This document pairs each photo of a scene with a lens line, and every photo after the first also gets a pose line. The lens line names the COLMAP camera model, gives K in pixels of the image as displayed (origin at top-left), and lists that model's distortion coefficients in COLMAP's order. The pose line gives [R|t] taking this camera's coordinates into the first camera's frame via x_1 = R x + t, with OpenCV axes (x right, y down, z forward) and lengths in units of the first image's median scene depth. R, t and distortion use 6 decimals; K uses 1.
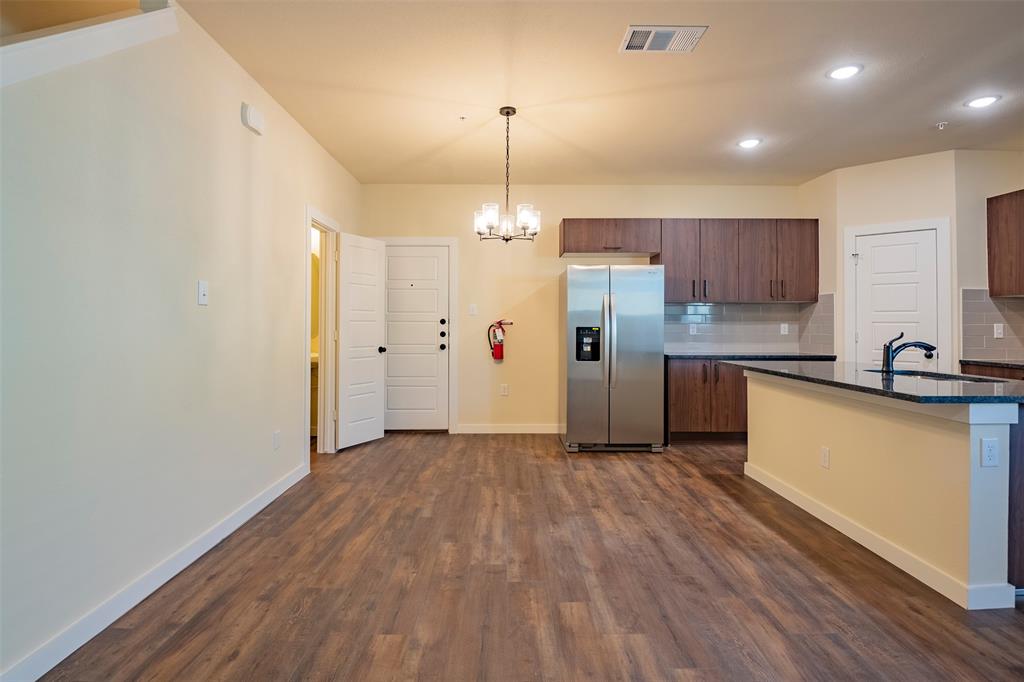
lens RADIAL K [[509.0, 0, 513.6], [0, 509.0, 317.9], [0, 0, 1]] dist [0.000221, -0.000136]
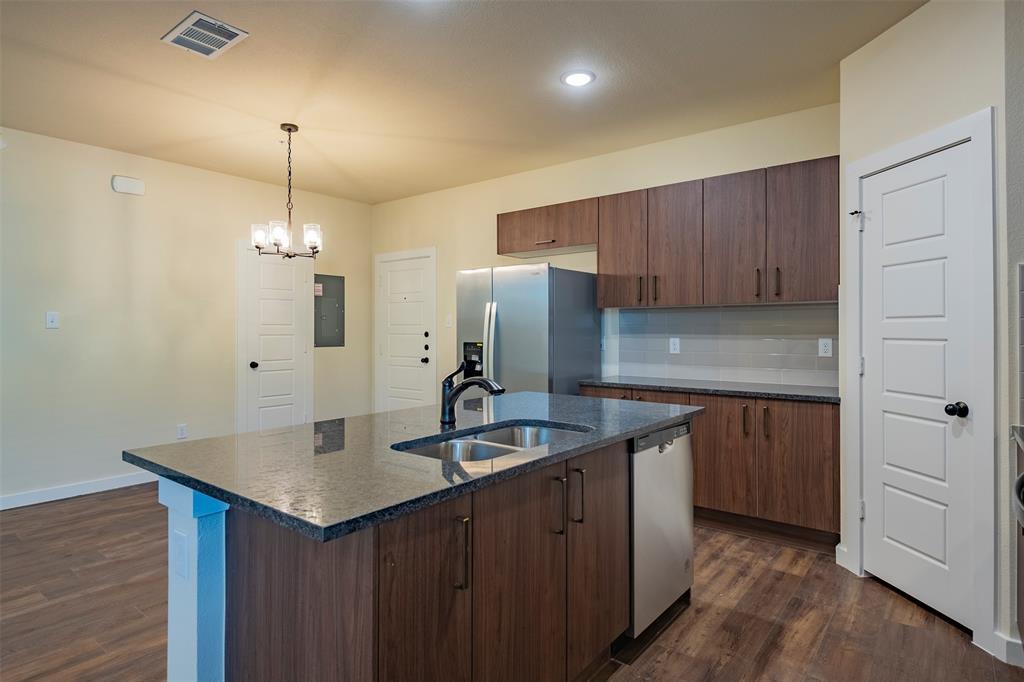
lens RADIAL K [[558.6, 0, 513.8], [0, 558.6, 324.2], [0, 0, 1]] dist [0.032818, -0.027567]
pose [[0.784016, -0.010401, -0.620653, 1.140700], [0.012368, 0.999923, -0.001133, -0.015351], [0.620617, -0.006788, 0.784085, 0.455224]]
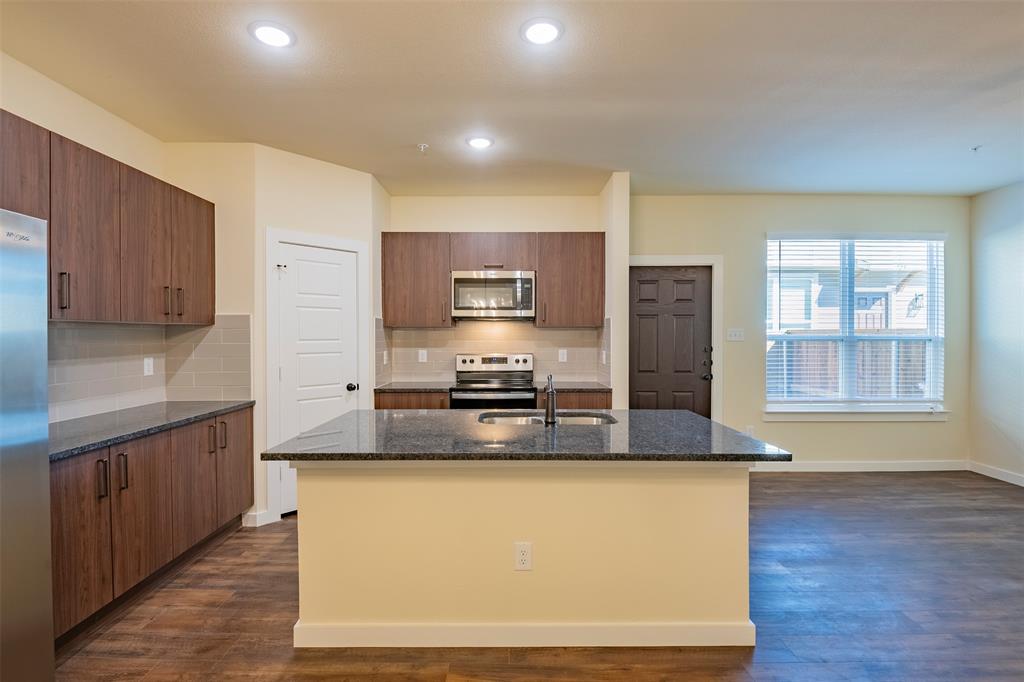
lens RADIAL K [[469.7, 0, 498.9], [0, 469.7, 340.0], [0, 0, 1]] dist [0.017589, -0.019744]
pose [[0.027245, -0.012897, 0.999546, -0.047166], [-0.007581, 0.999885, 0.013108, -0.036565], [-0.999600, -0.007934, 0.027144, 0.977539]]
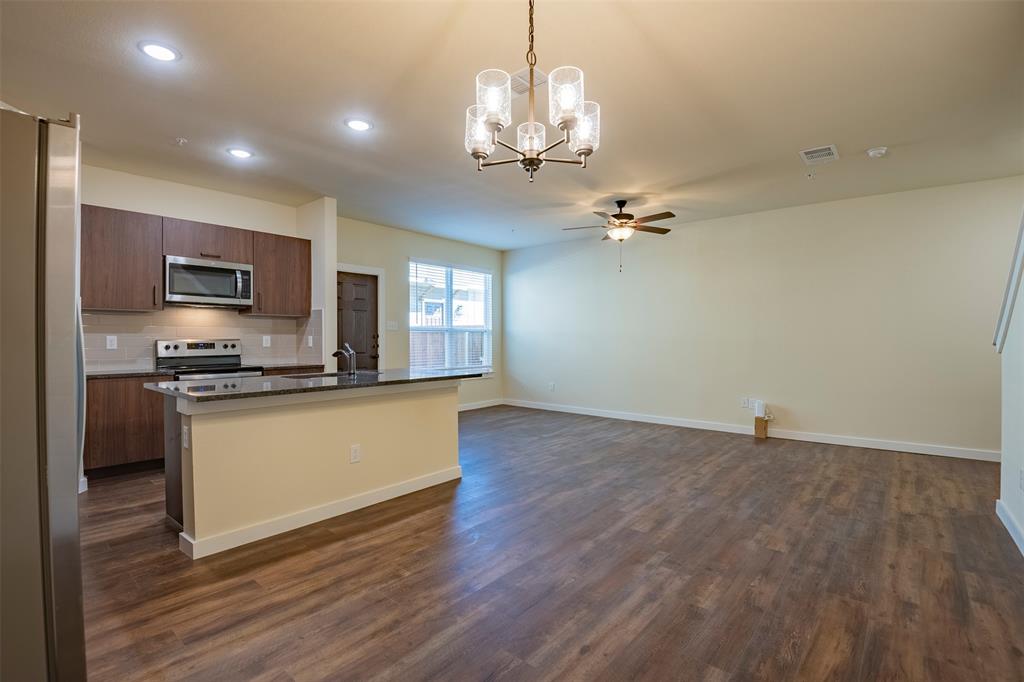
lens RADIAL K [[478.4, 0, 512.0], [0, 478.4, 341.0], [0, 0, 1]] dist [-0.043059, -0.000935]
pose [[-0.755357, -0.006344, 0.655283, -0.327206], [-0.007979, 0.999968, 0.000484, 0.020096], [-0.655265, -0.004863, -0.755384, 1.503405]]
